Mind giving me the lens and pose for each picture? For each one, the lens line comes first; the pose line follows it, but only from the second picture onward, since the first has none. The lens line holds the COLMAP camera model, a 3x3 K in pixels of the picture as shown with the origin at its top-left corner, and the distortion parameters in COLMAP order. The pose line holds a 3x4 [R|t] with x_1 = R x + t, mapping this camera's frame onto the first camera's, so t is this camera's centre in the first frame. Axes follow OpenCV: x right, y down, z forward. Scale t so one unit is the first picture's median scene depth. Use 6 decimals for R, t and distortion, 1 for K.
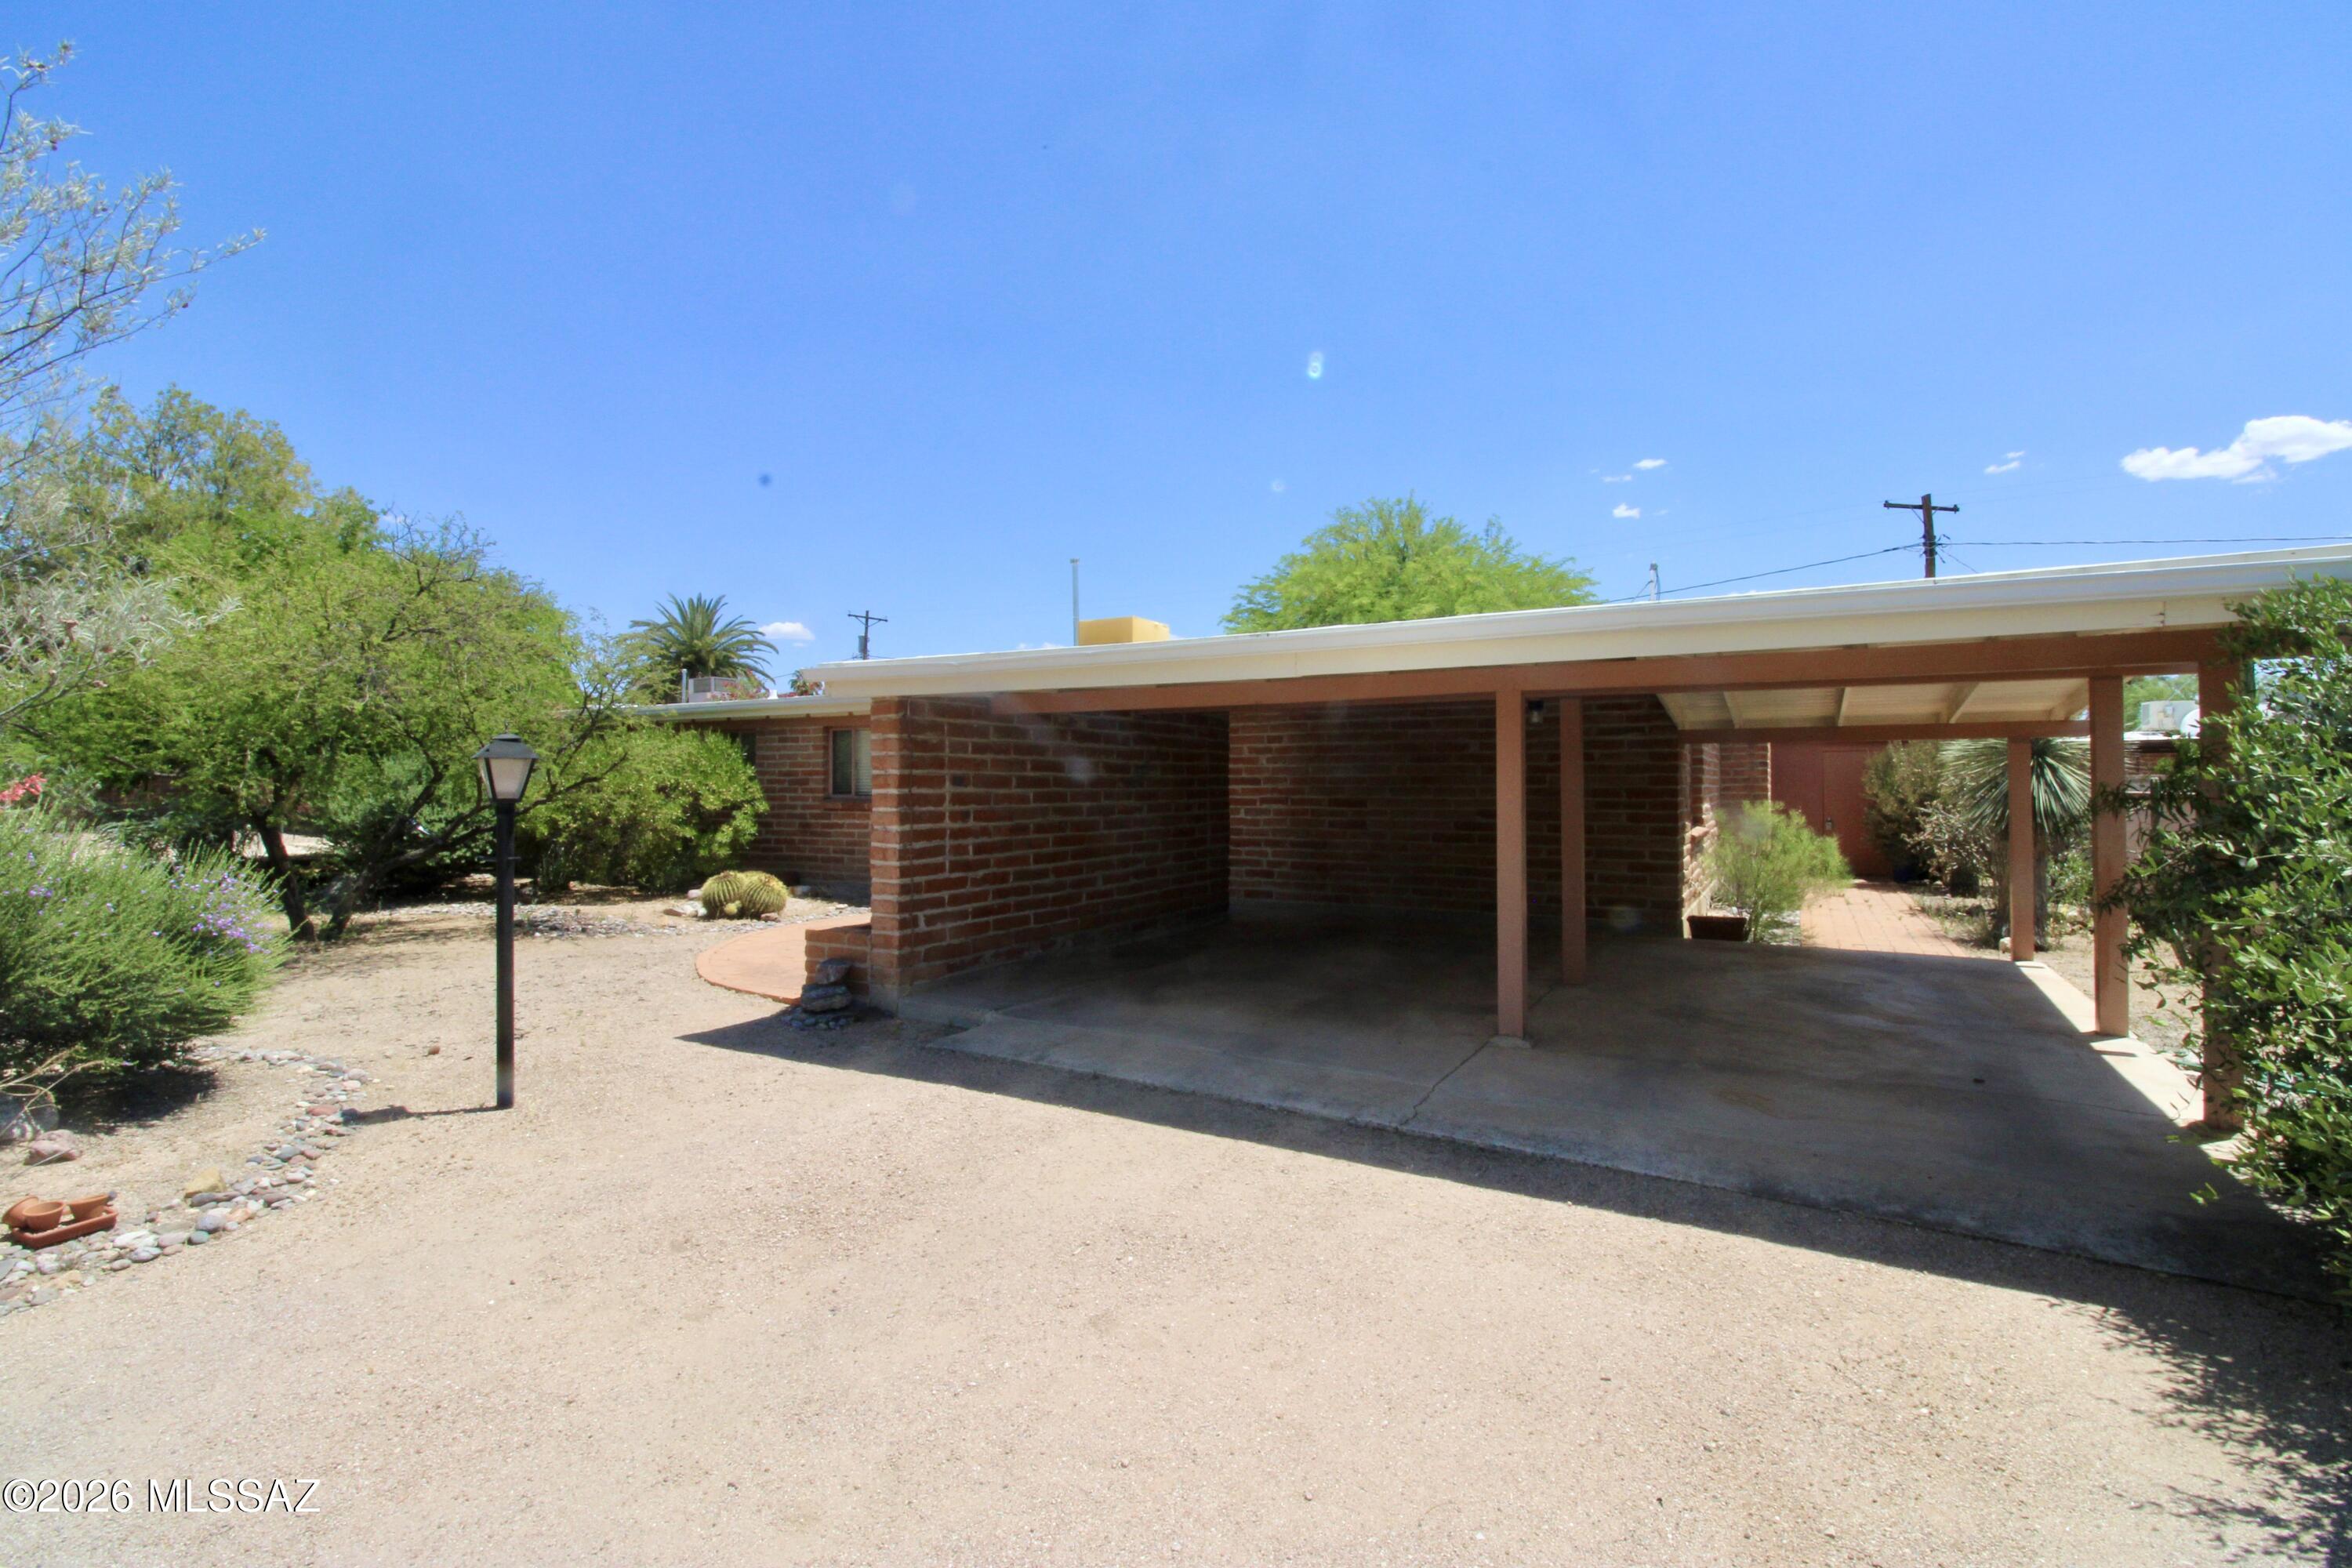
lens RADIAL K [[1103.8, 0, 1176.0], [0, 1103.8, 784.0], [0, 0, 1]] dist [-0.000710, -0.000135]
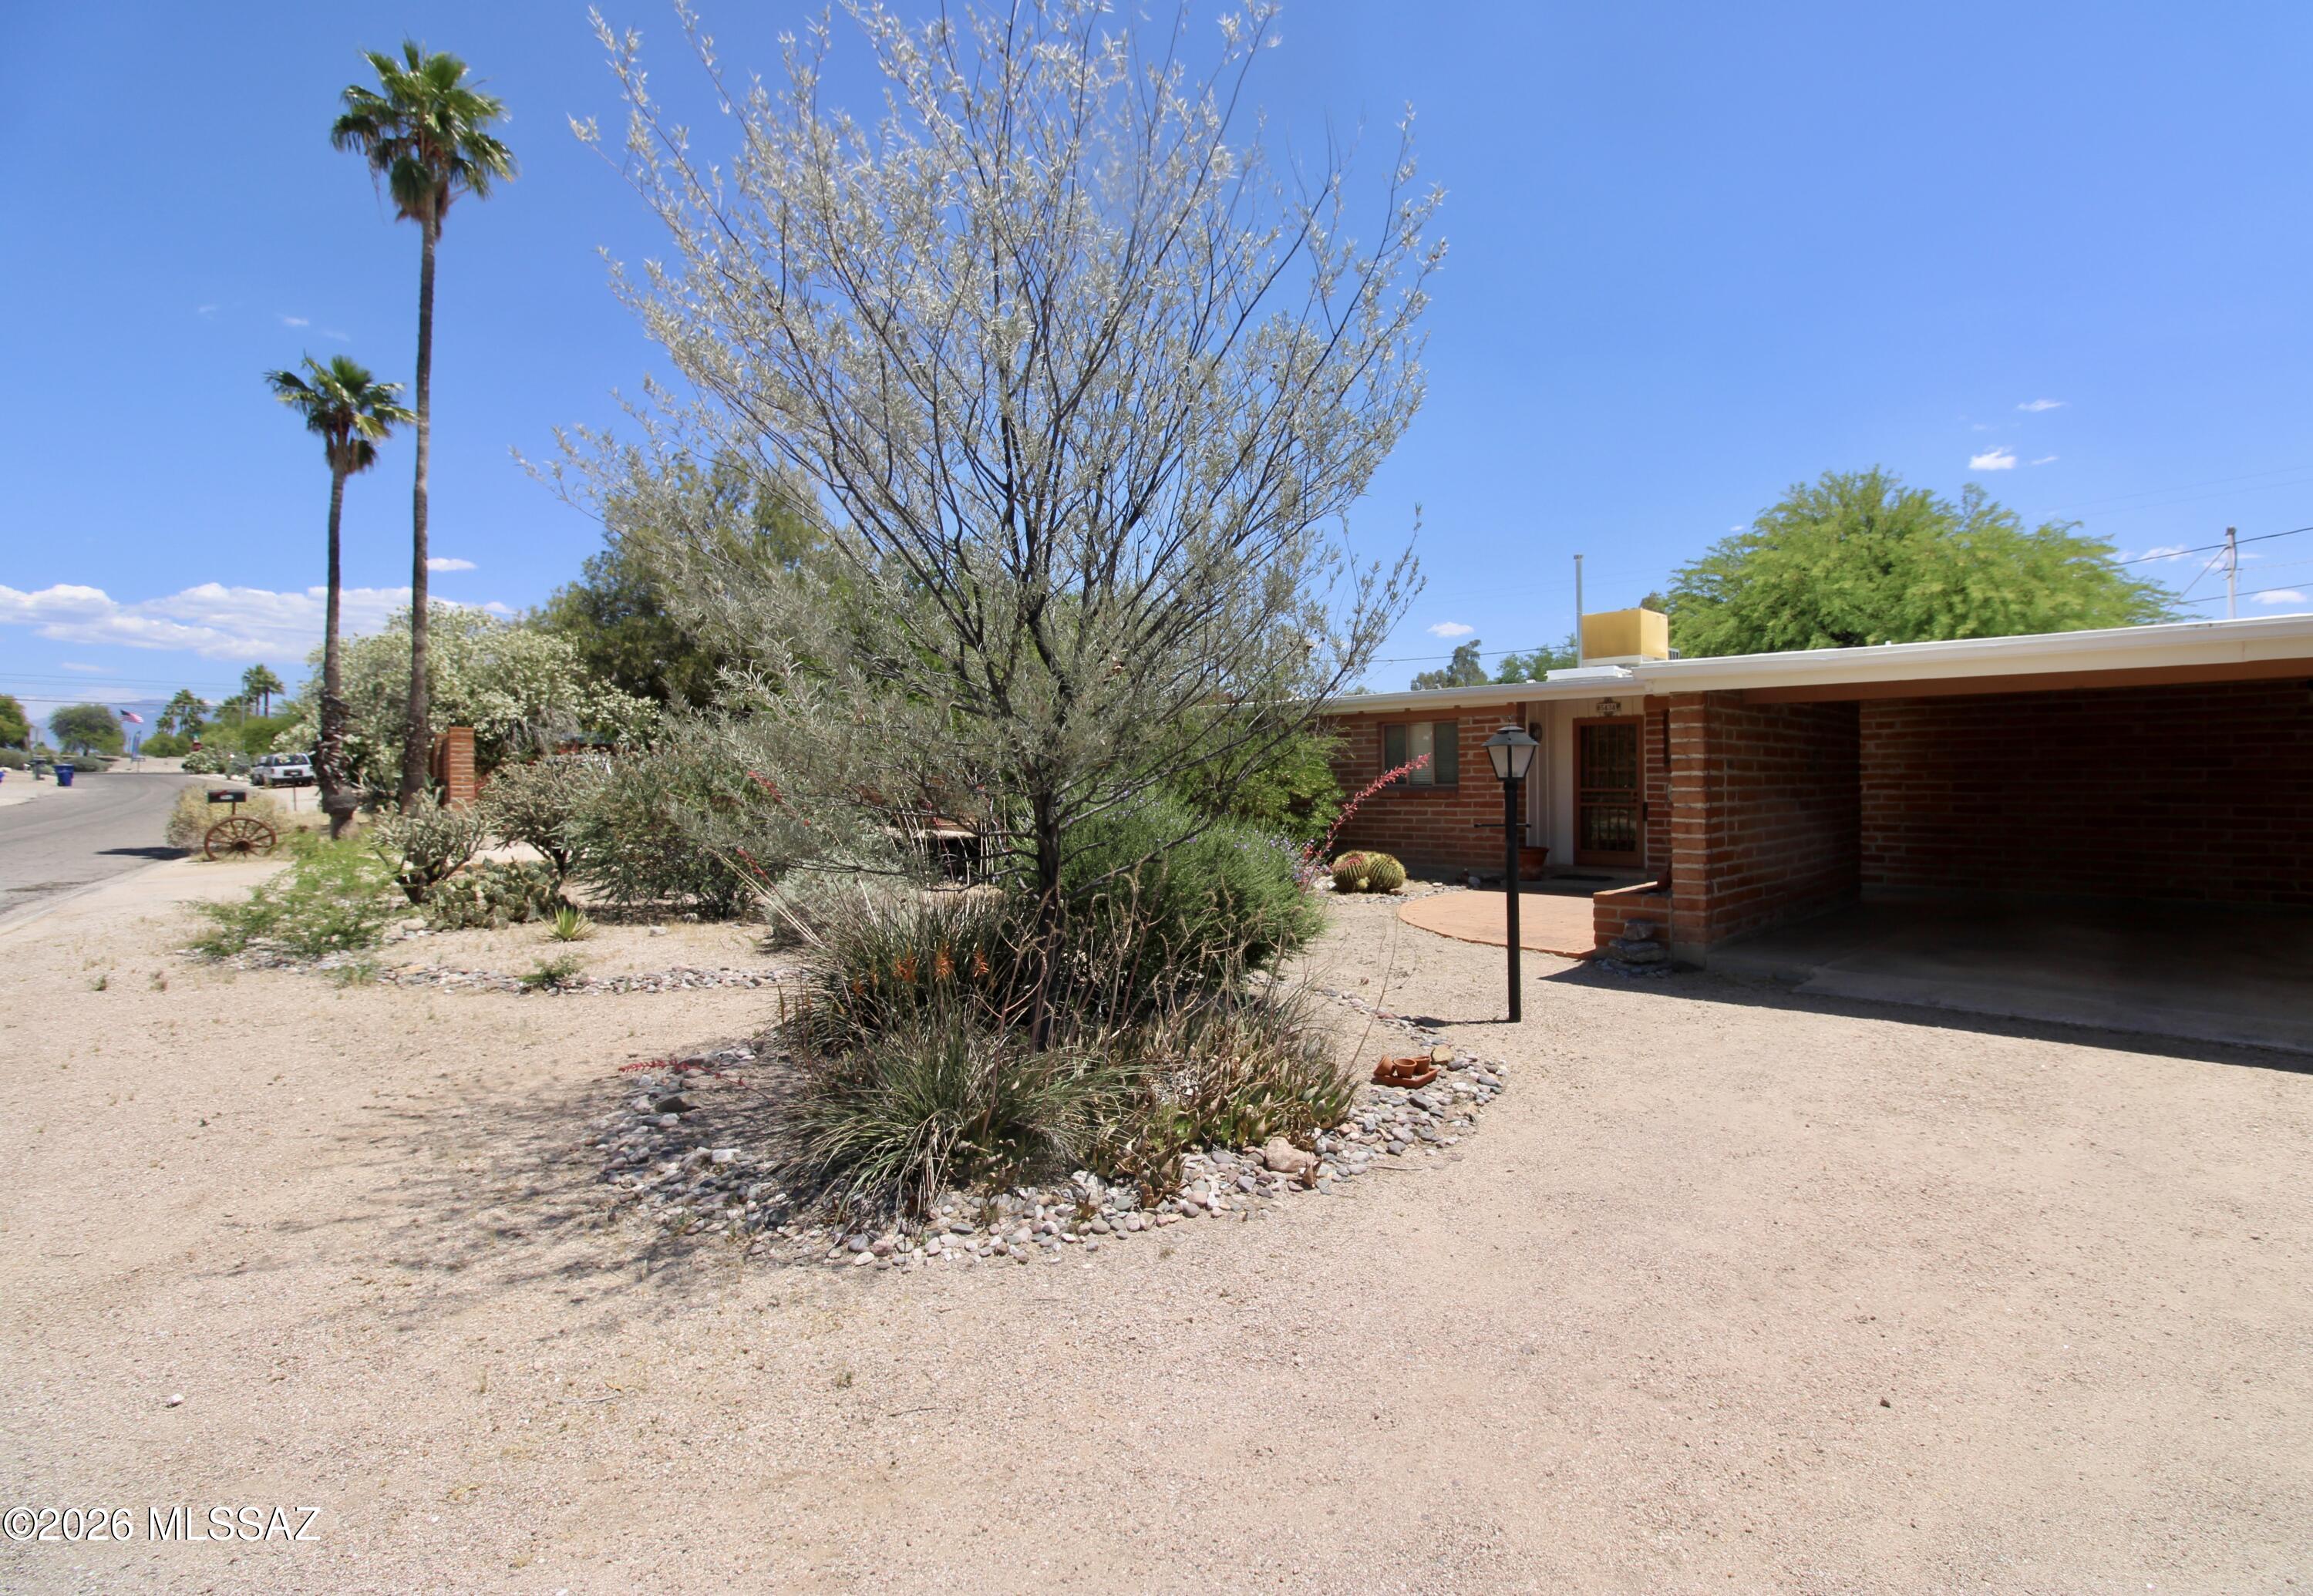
lens RADIAL K [[1128.0, 0, 1156.5], [0, 1128.0, 798.0], [0, 0, 1]] dist [-0.002685, -0.000972]
pose [[0.973289, -0.002464, -0.229572, -0.335468], [0.005868, 0.999883, 0.014147, 0.007752], [0.229510, -0.015116, 0.973189, -0.166376]]
